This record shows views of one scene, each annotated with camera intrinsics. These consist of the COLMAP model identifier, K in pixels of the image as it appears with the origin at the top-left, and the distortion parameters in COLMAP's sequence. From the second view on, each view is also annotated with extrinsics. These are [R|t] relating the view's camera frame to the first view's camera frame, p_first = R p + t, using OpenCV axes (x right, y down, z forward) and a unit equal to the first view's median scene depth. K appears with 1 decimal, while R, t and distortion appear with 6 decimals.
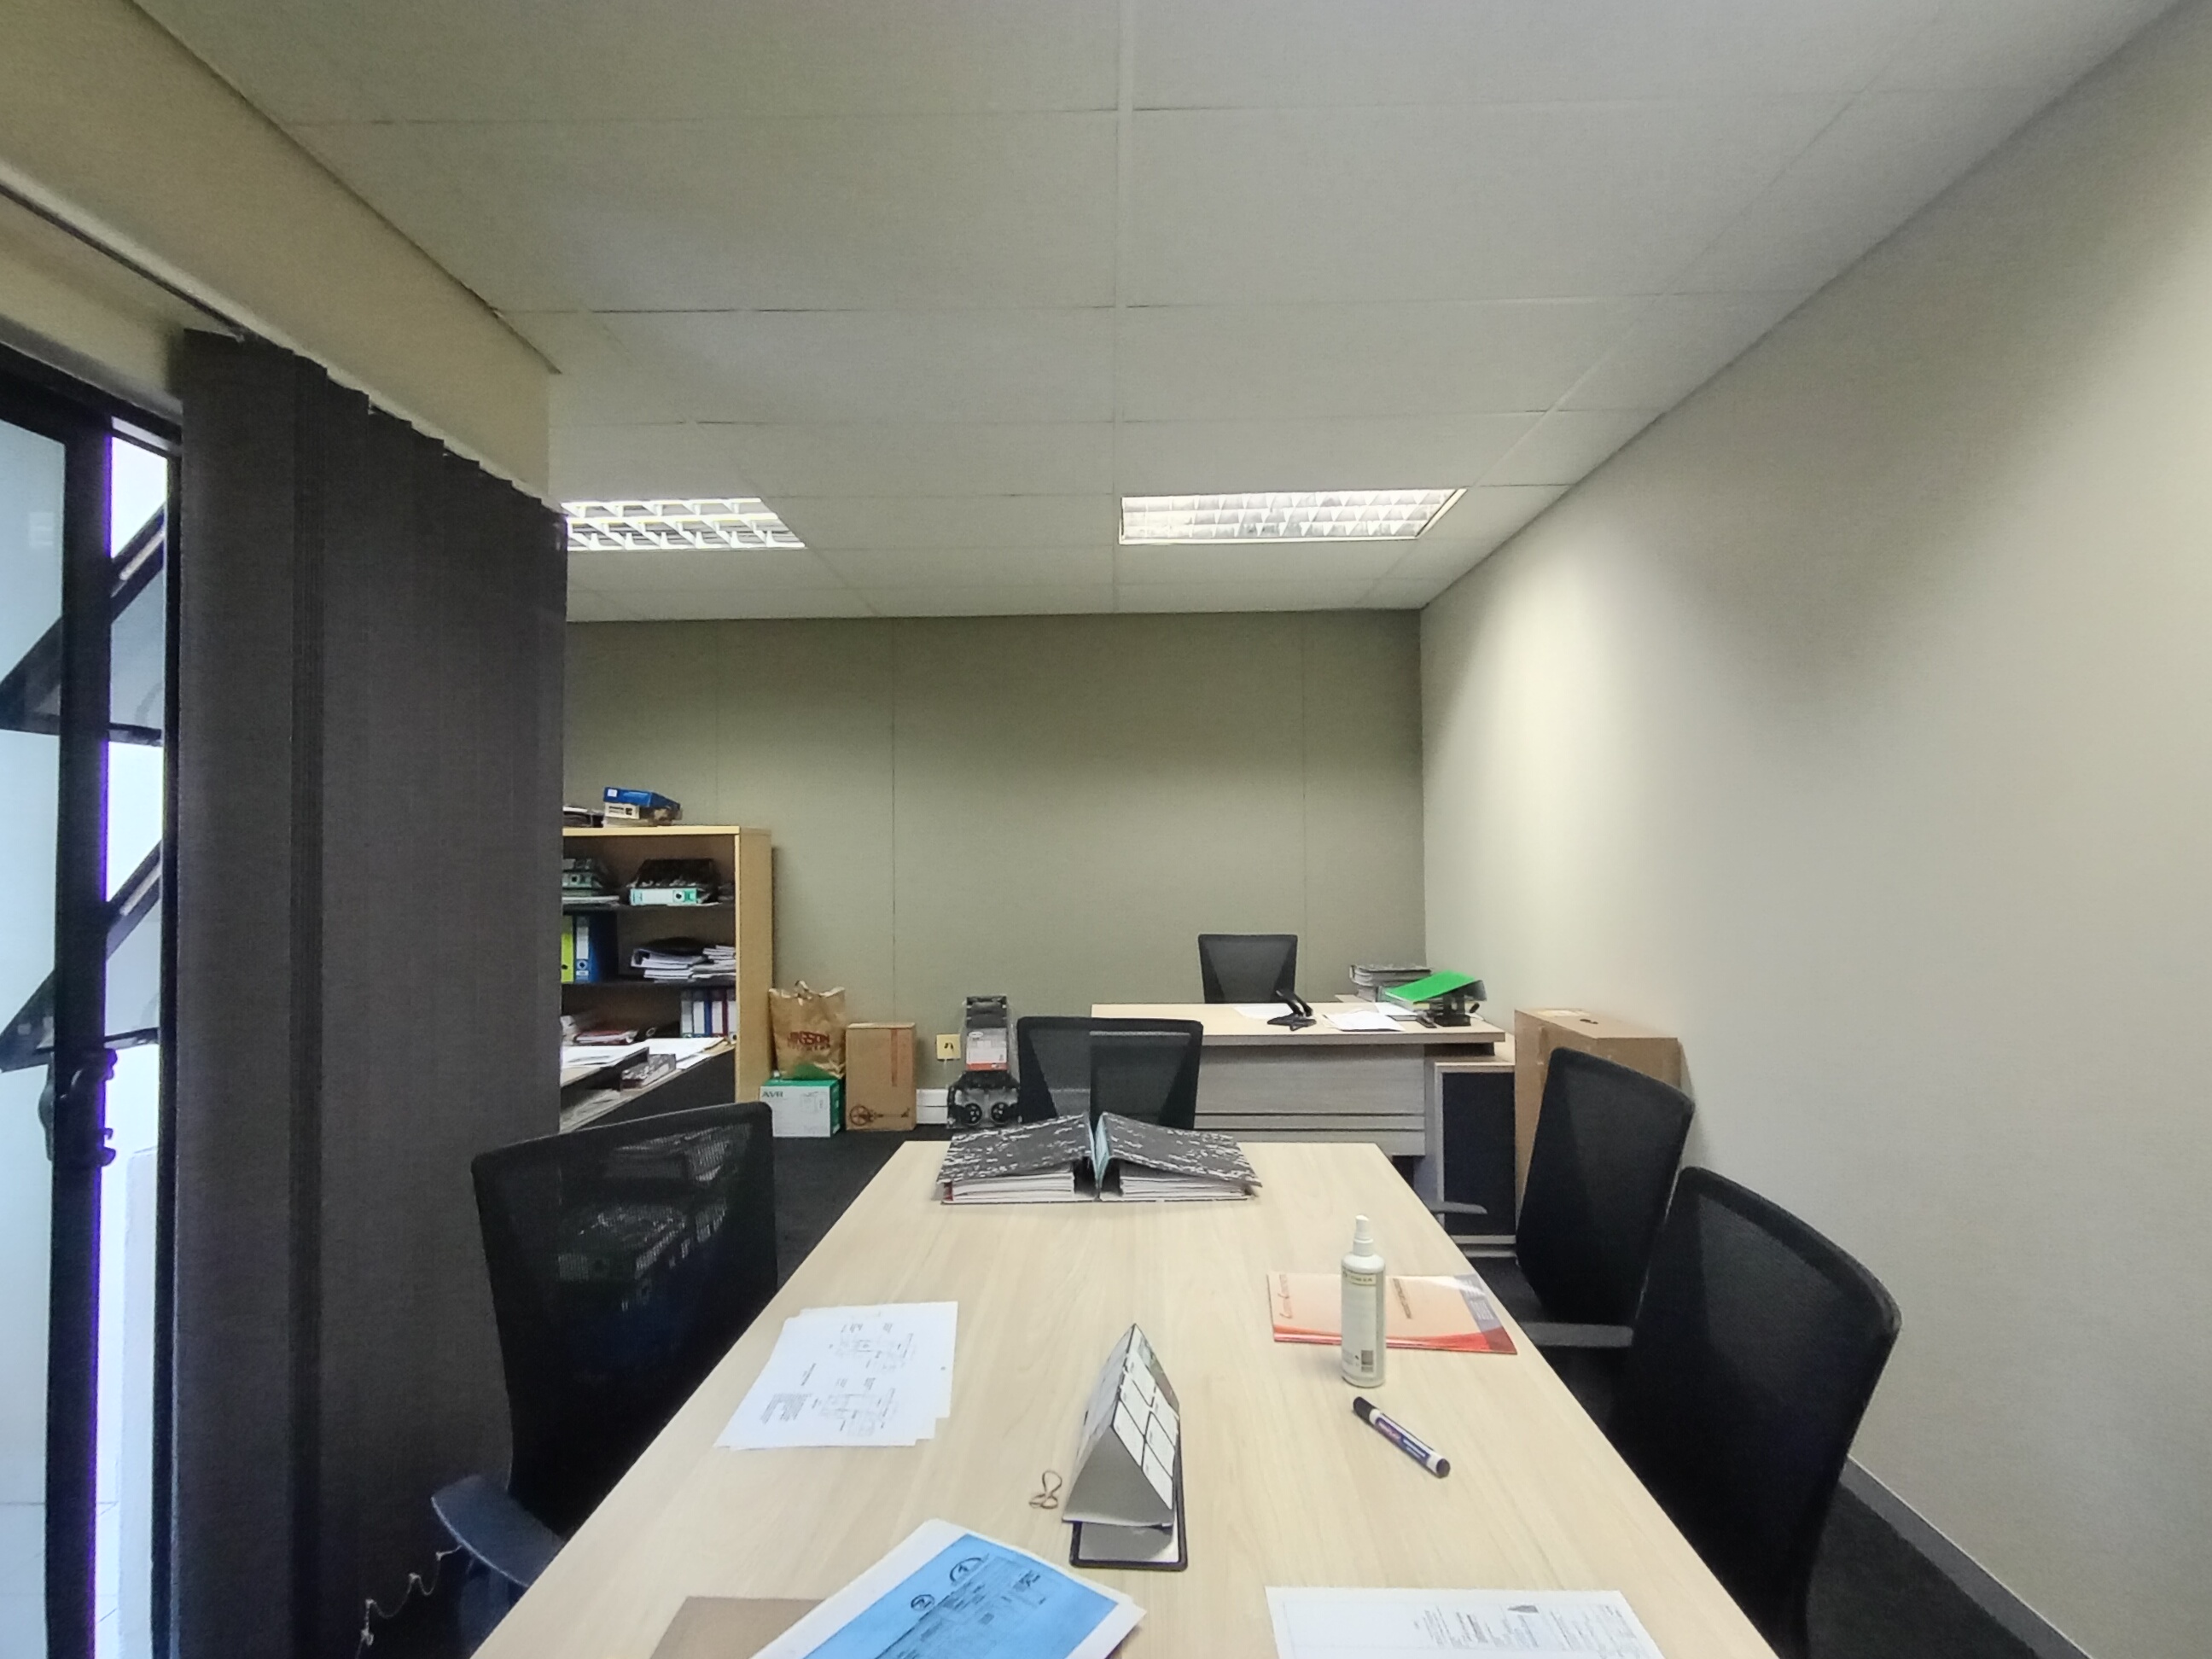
lens RADIAL K [[1050.3, 0, 1101.4], [0, 1050.3, 830.0], [0, 0, 1]] dist [-0.000253, 0.000072]
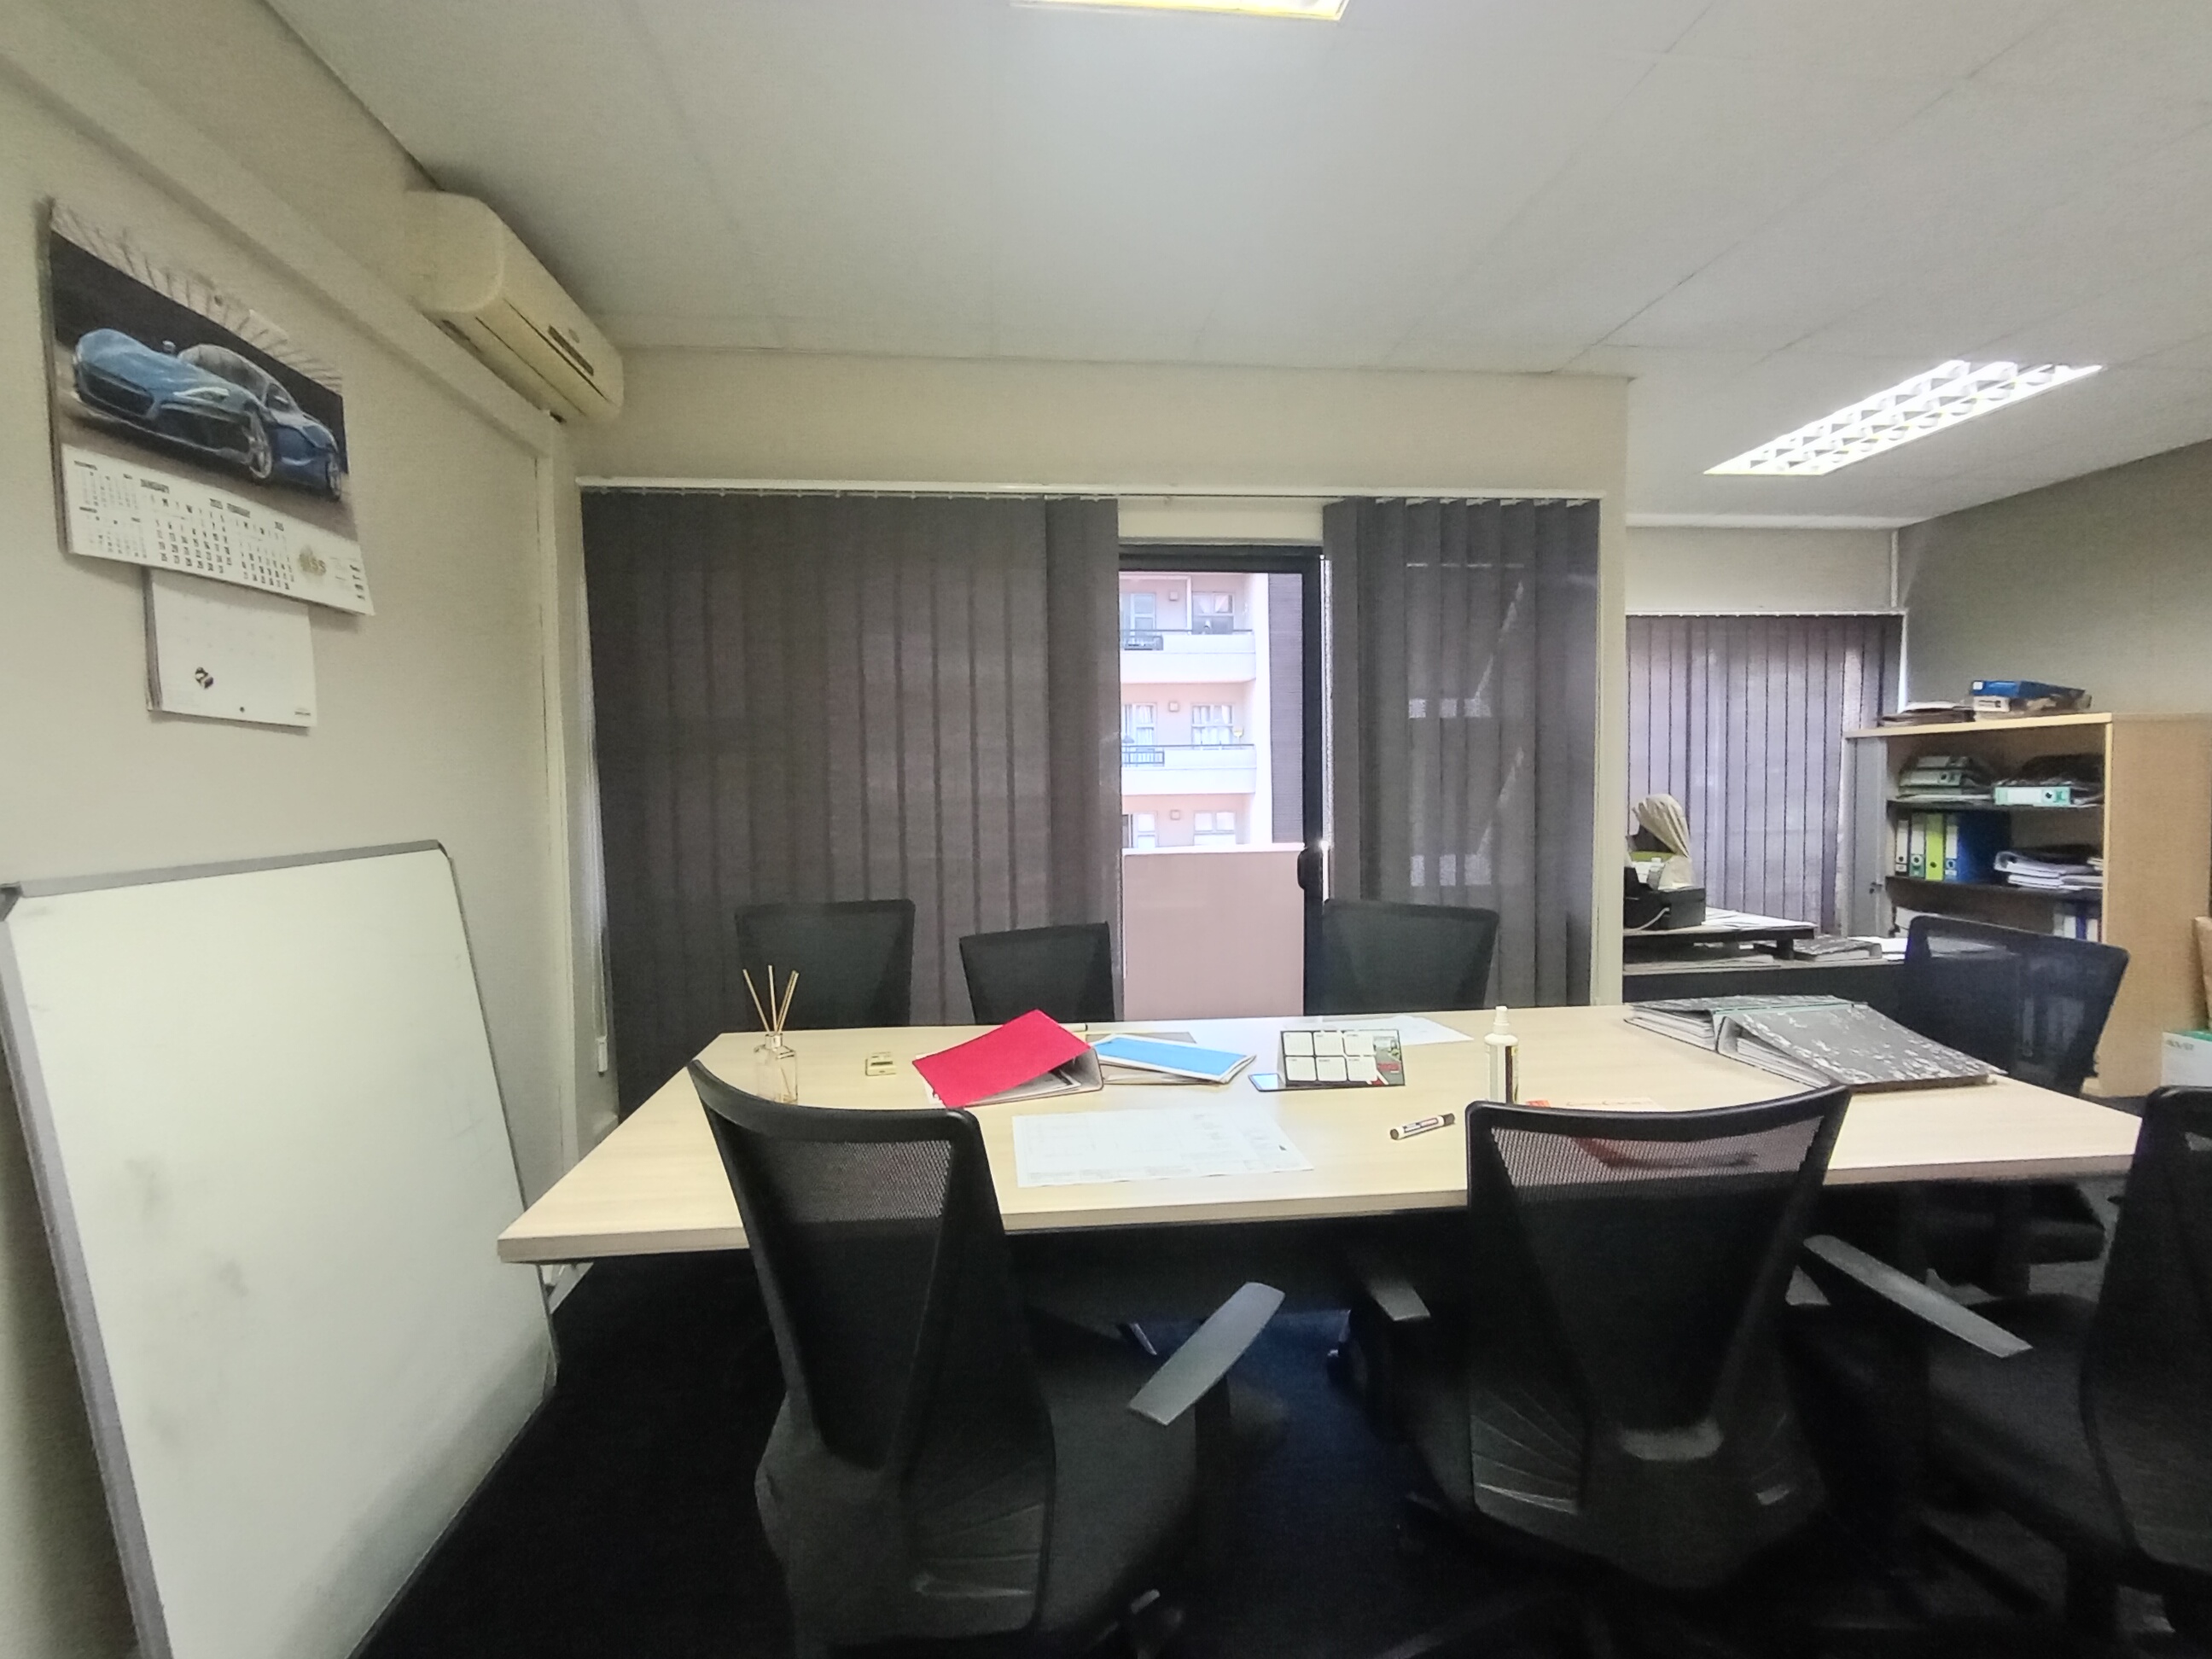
lens RADIAL K [[1050.3, 0, 1067.8], [0, 1050.3, 830.4], [0, 0, 1]] dist [-0.000253, 0.000072]
pose [[0.109268, 0.052529, -0.992623, 0.388956], [0.037125, 0.997690, 0.056884, 0.010617], [0.993319, -0.043066, 0.107066, 0.076840]]
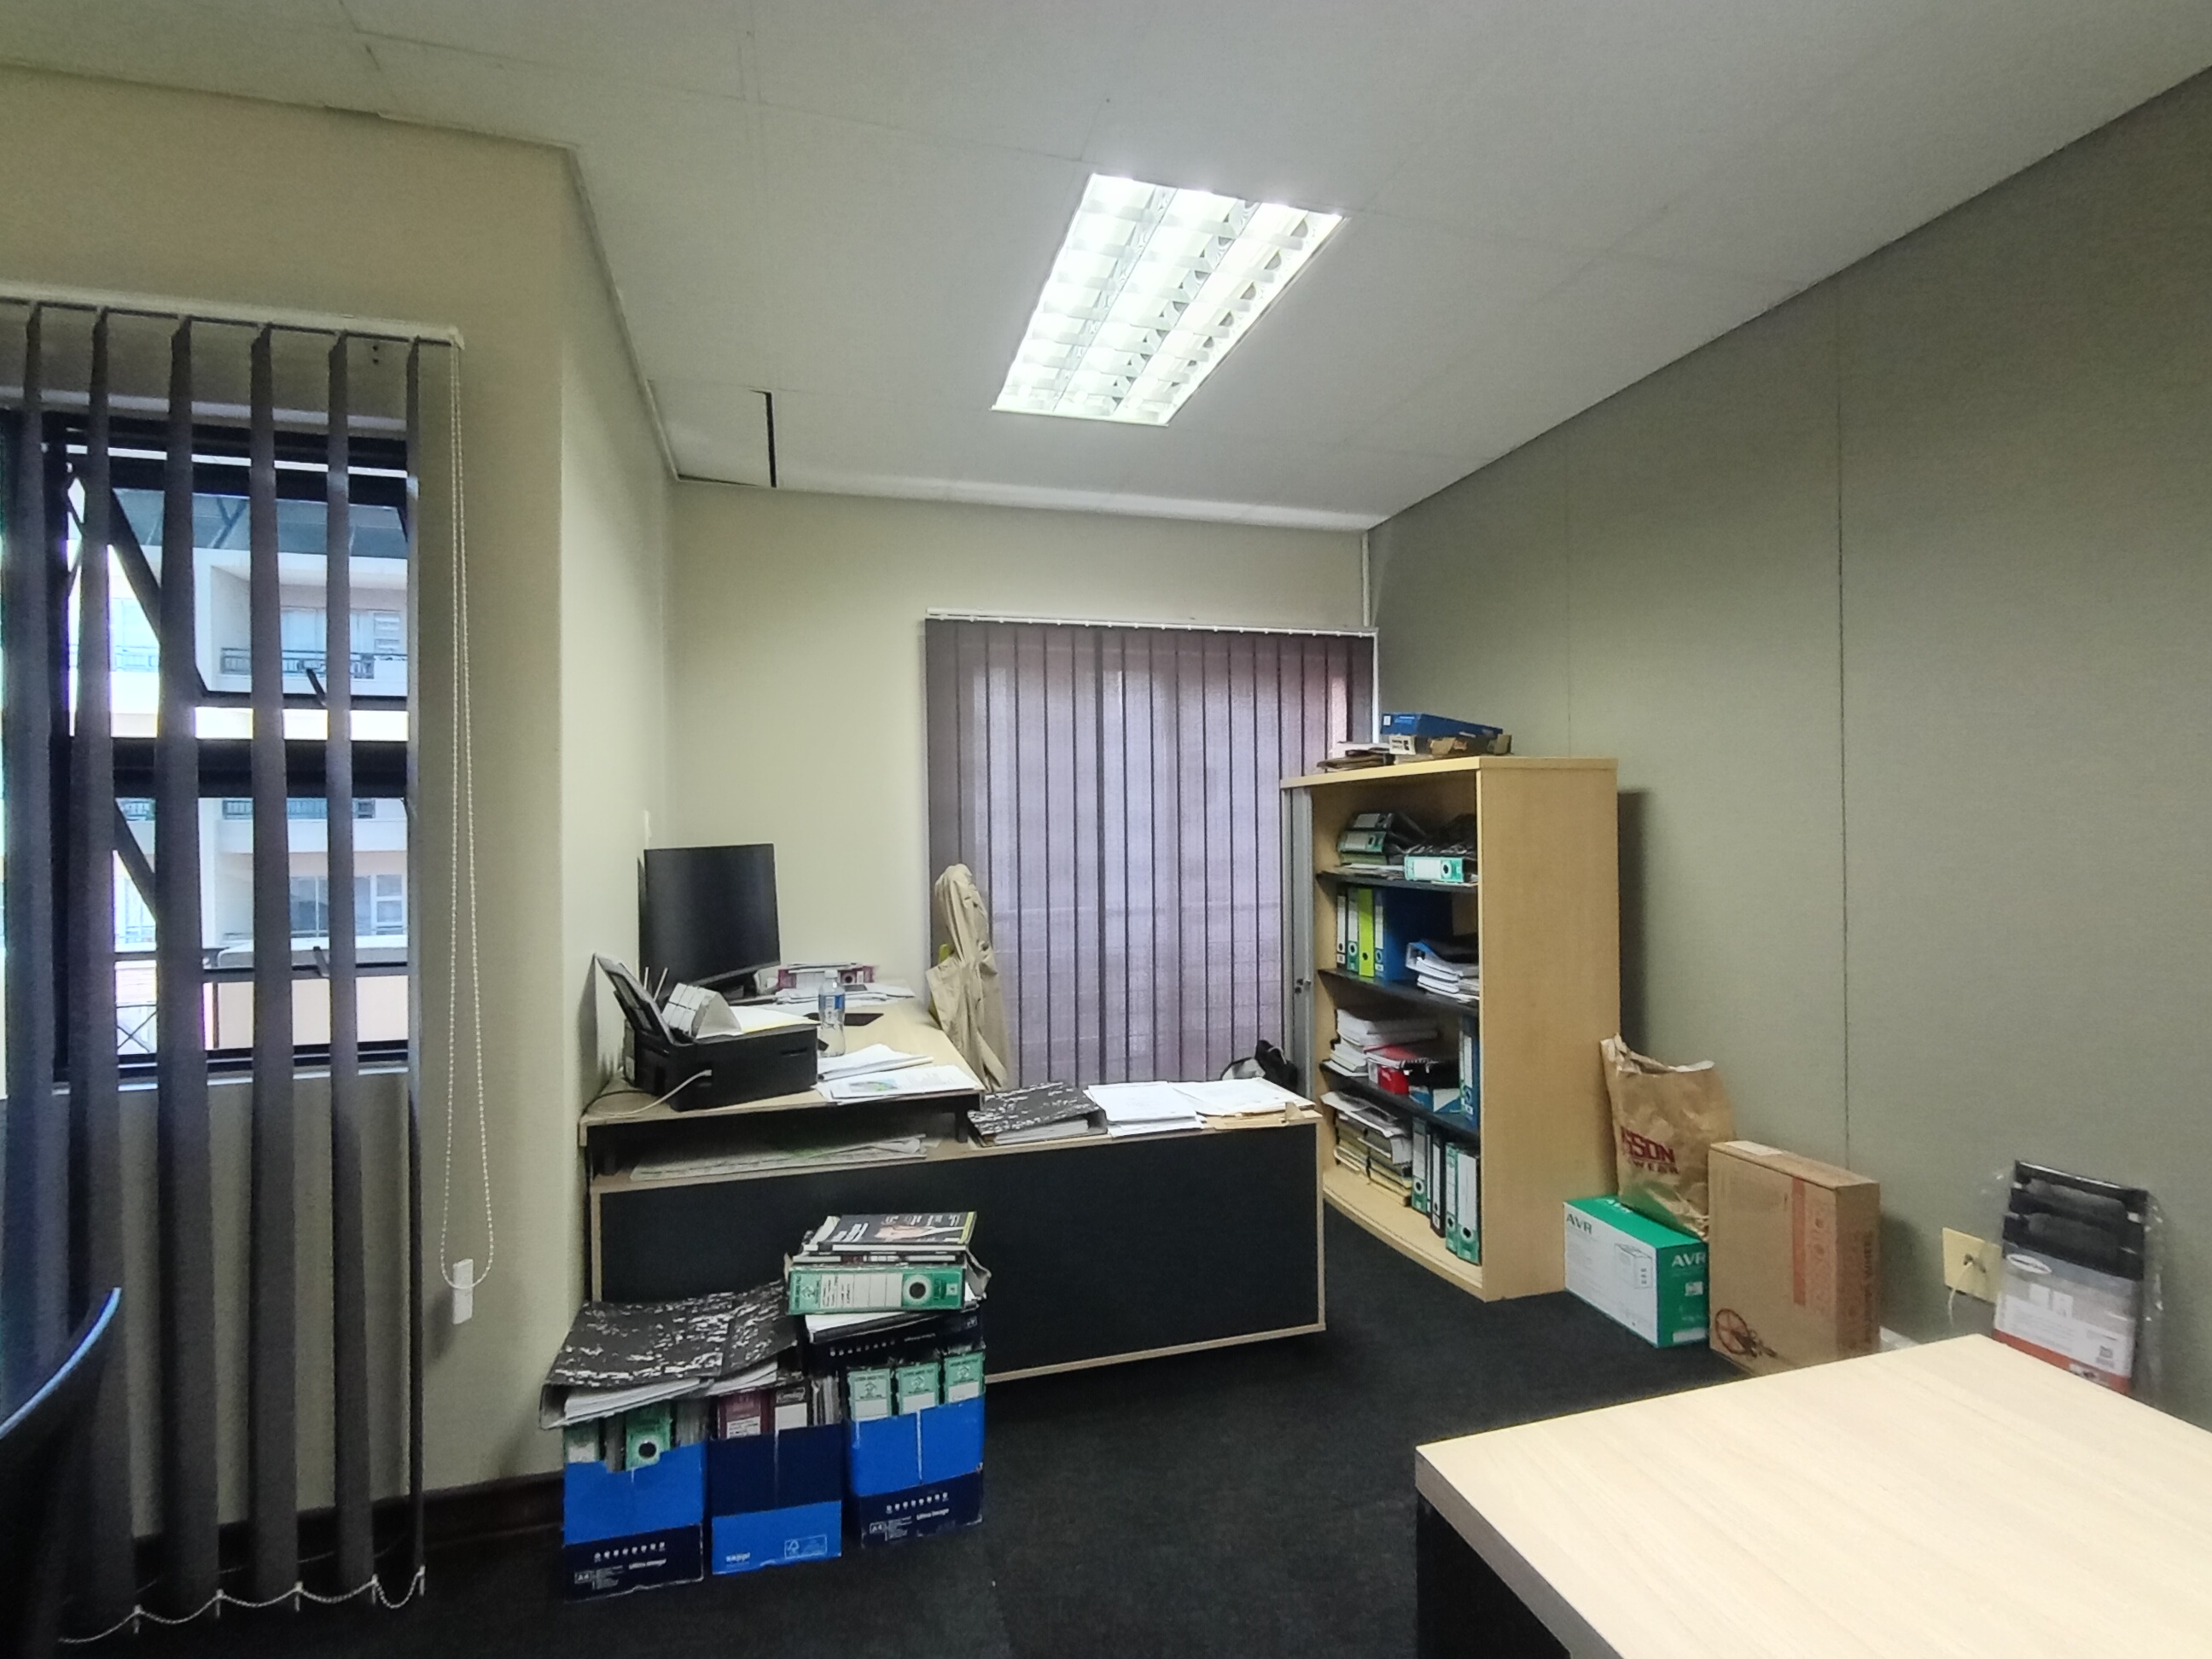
lens RADIAL K [[1050.3, 0, 1092.9], [0, 1050.3, 836.8], [0, 0, 1]] dist [-0.000253, 0.000072]
pose [[0.275916, 0.013805, -0.961083, 0.162104], [0.028553, 0.999338, 0.022552, 0.021614], [0.960757, -0.033665, 0.275339, 0.605838]]
